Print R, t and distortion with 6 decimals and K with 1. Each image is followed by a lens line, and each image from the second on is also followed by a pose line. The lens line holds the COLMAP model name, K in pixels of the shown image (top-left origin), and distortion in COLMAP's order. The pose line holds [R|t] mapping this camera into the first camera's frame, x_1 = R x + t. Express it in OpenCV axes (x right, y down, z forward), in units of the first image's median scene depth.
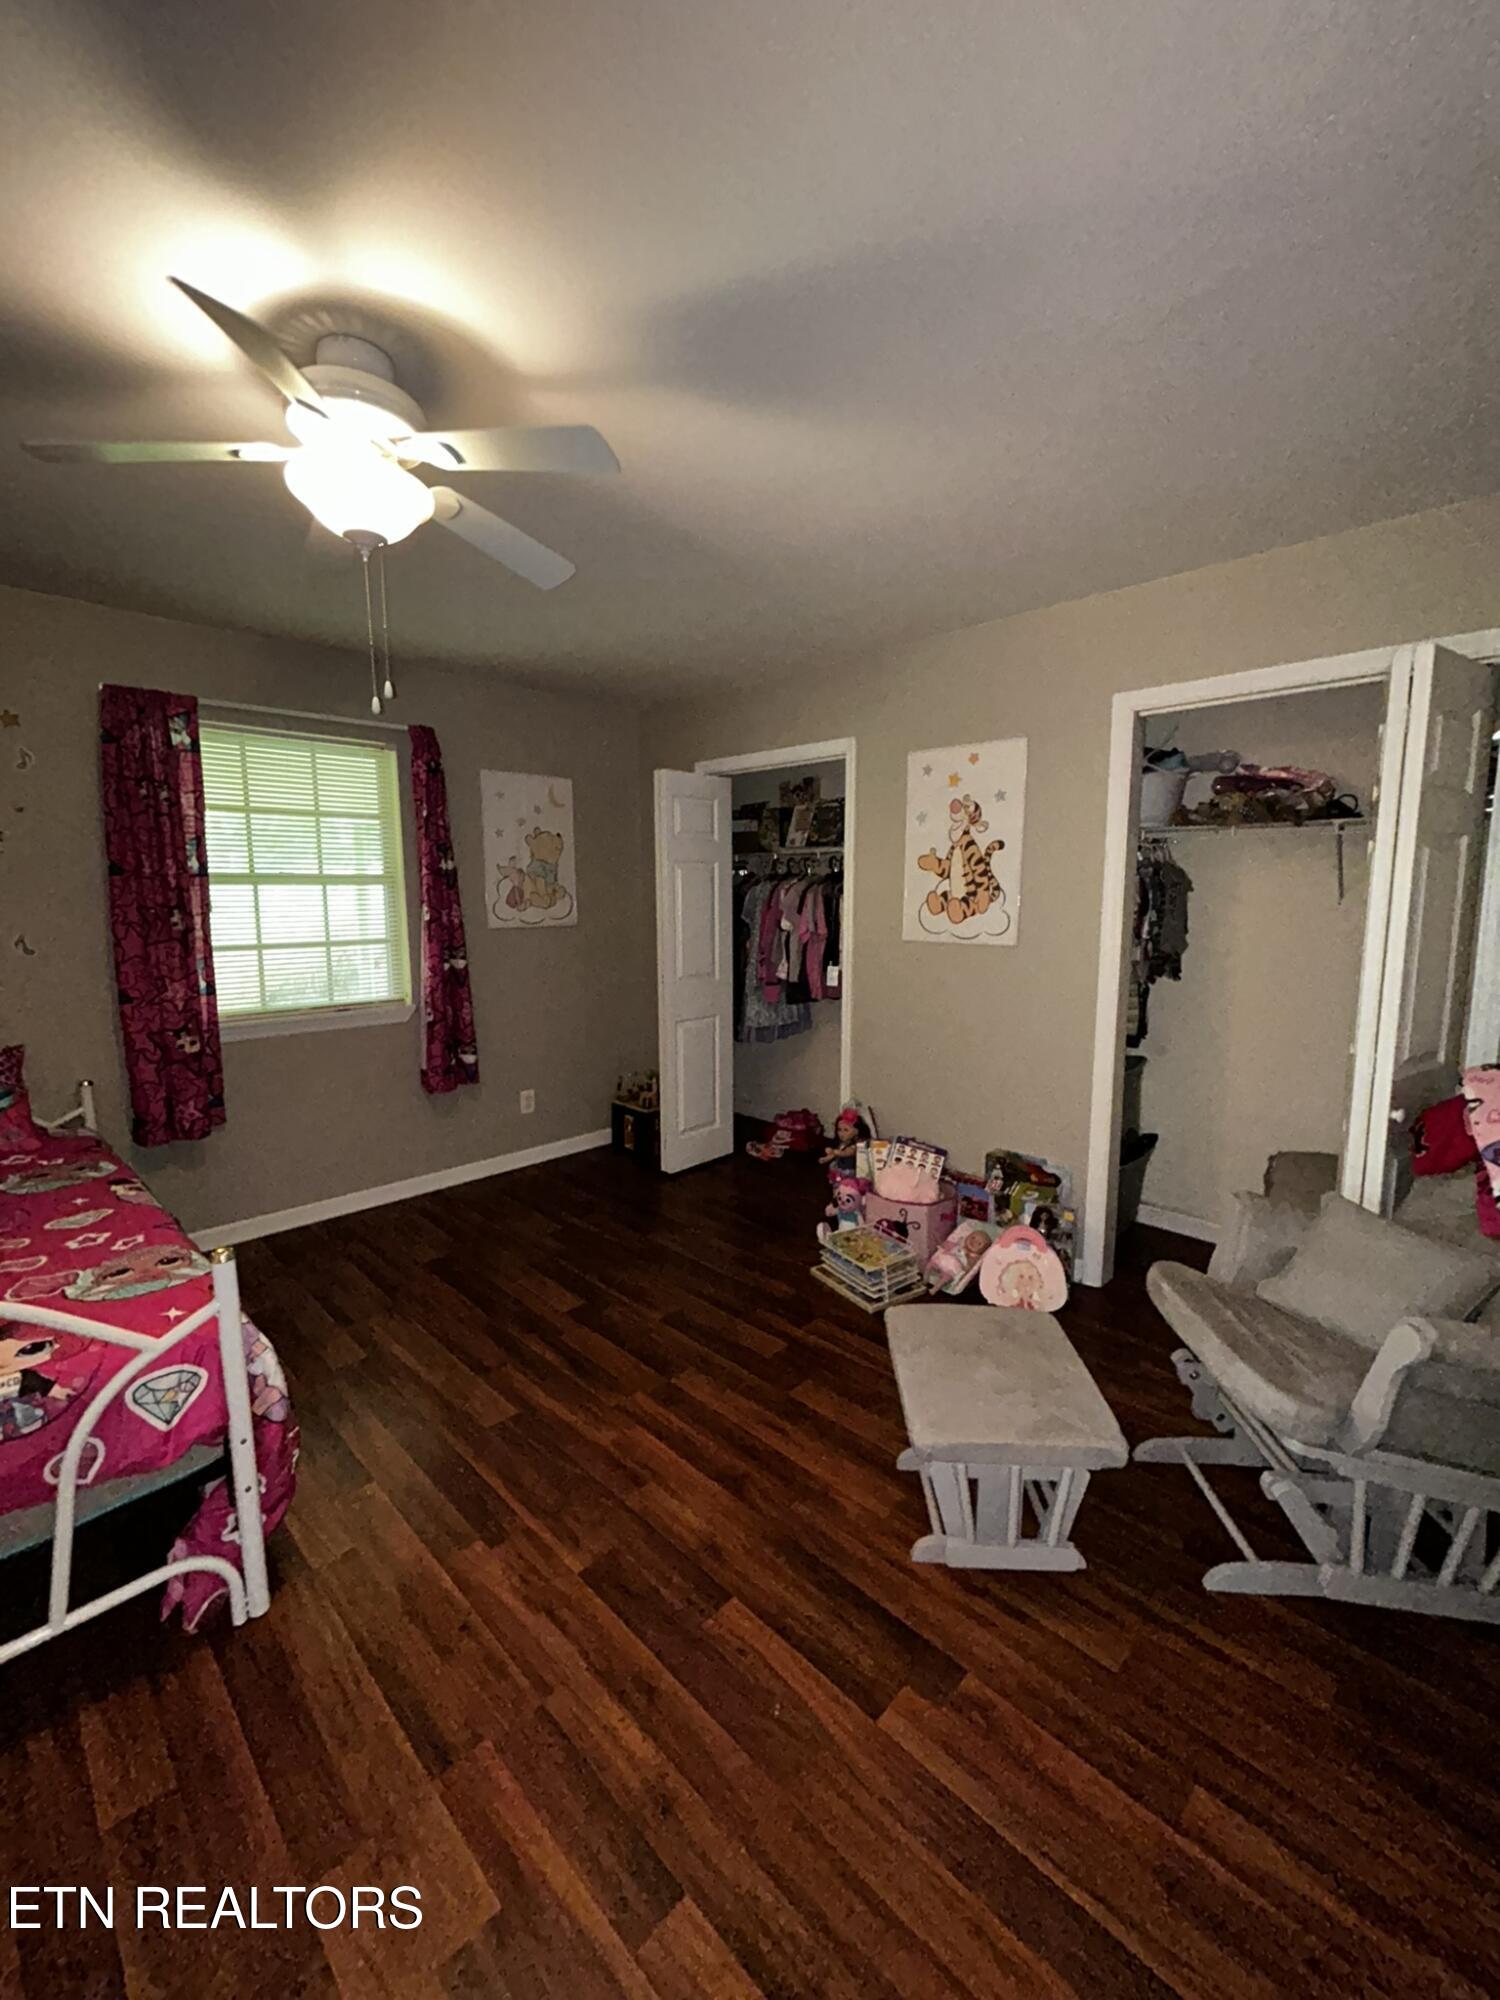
lens RADIAL K [[802.2, 0, 751.6], [0, 802.2, 995.4], [0, 0, 1]] dist [0.002117, 0.000087]
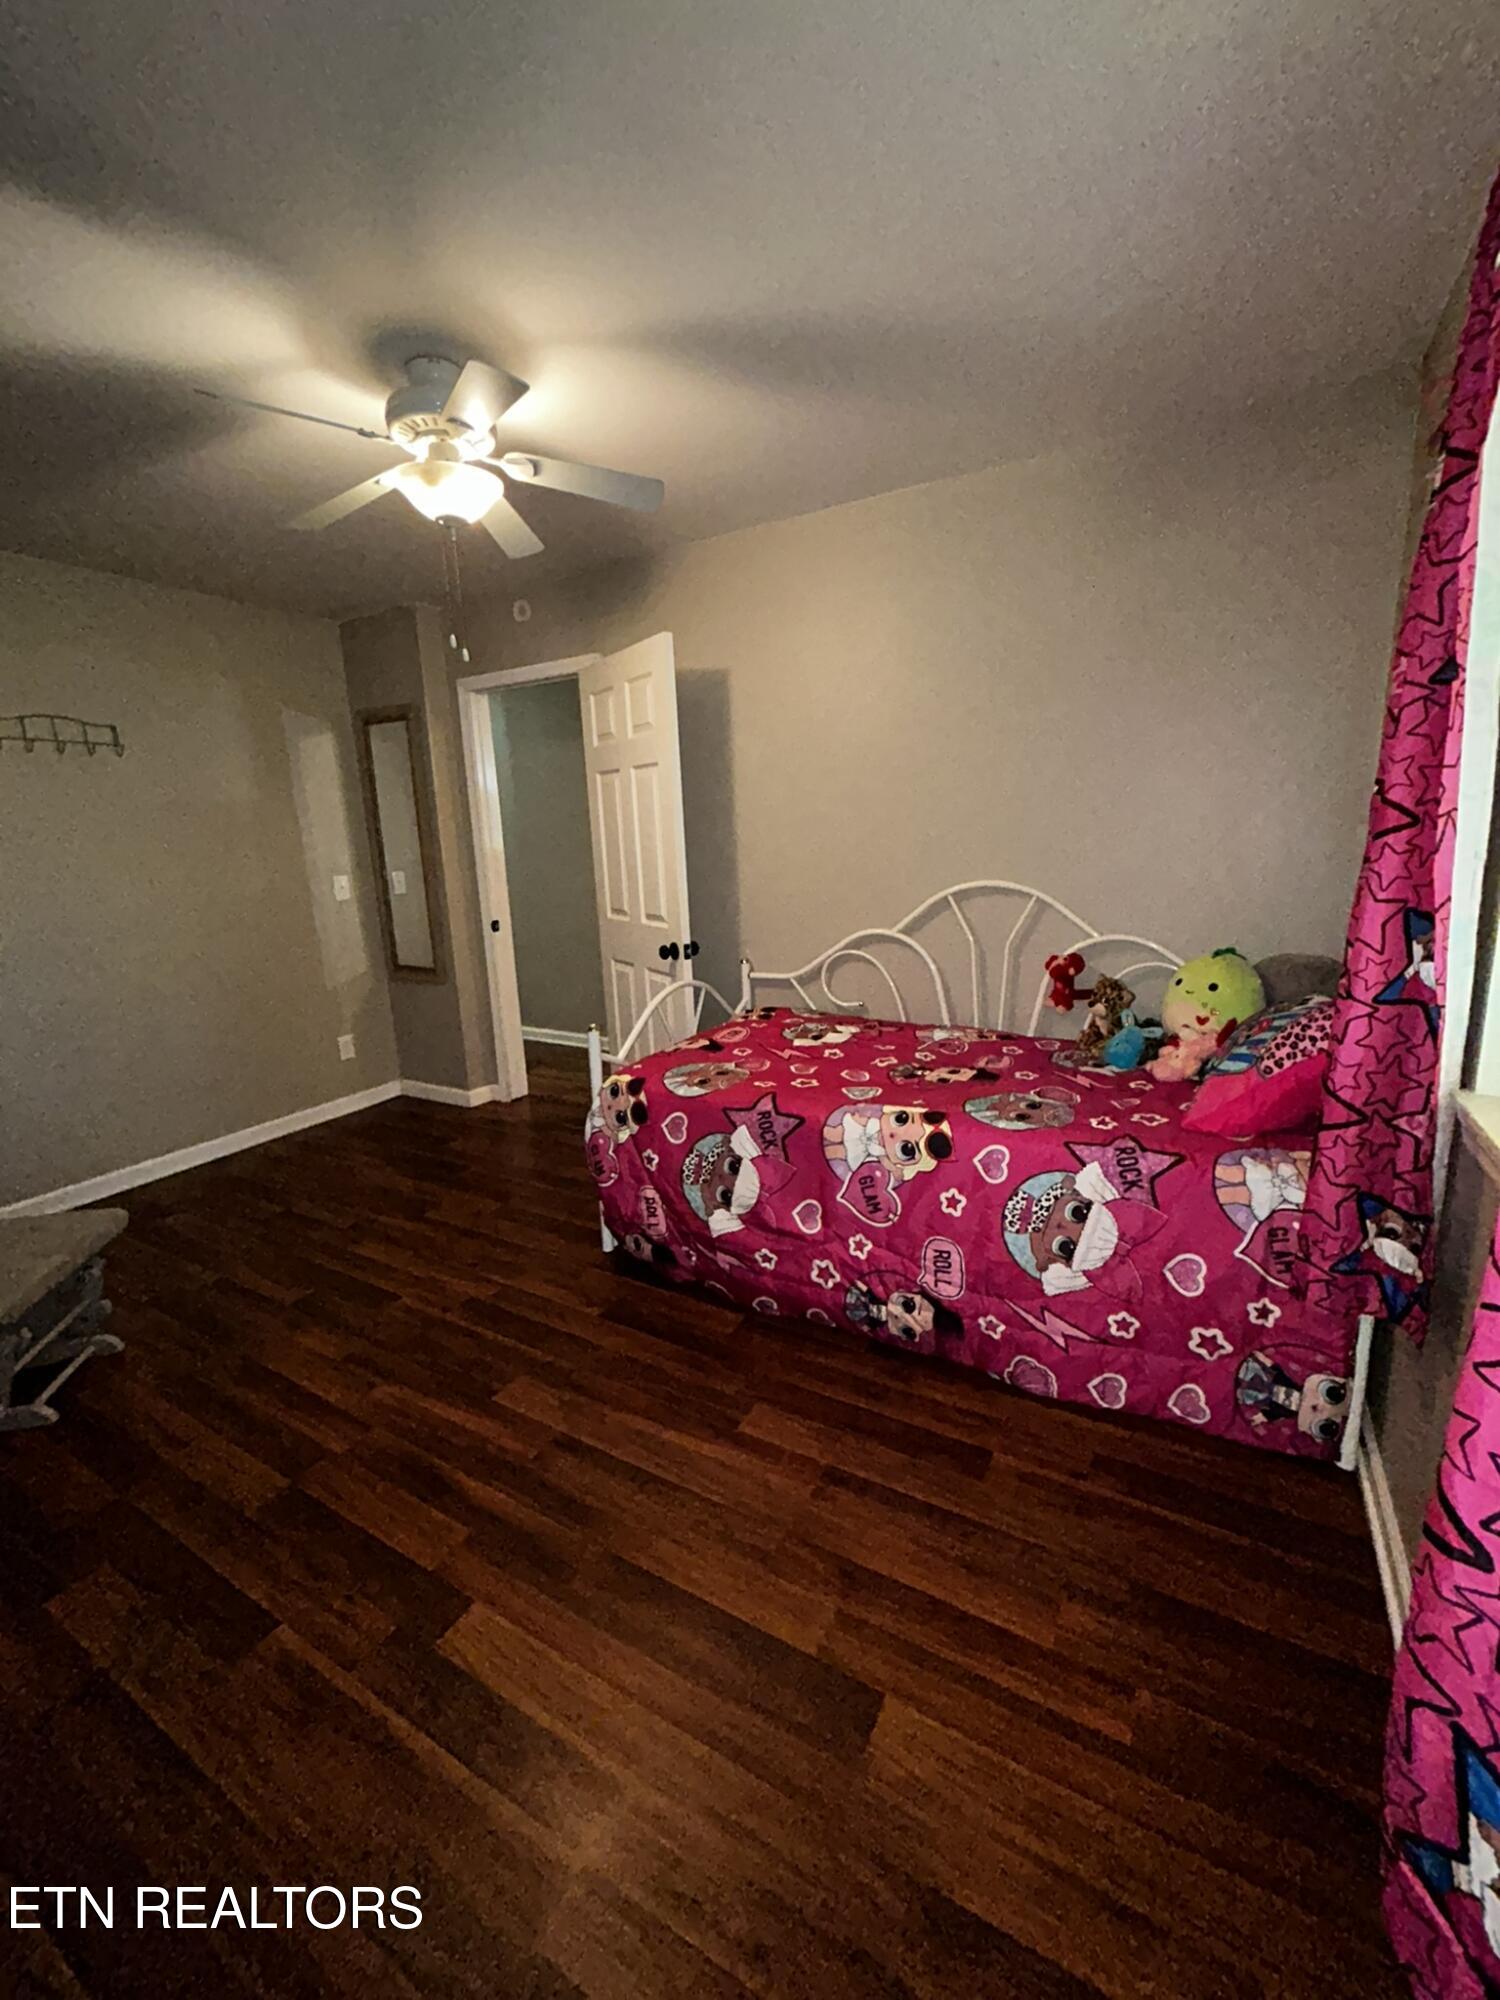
lens RADIAL K [[802.2, 0, 751.6], [0, 802.2, 995.4], [0, 0, 1]] dist [0.002117, 0.000087]
pose [[-0.963650, 0.093448, -0.250293, -0.405750], [0.006429, 0.944675, 0.327946, -0.198838], [0.267092, 0.314416, -0.910936, 1.831386]]
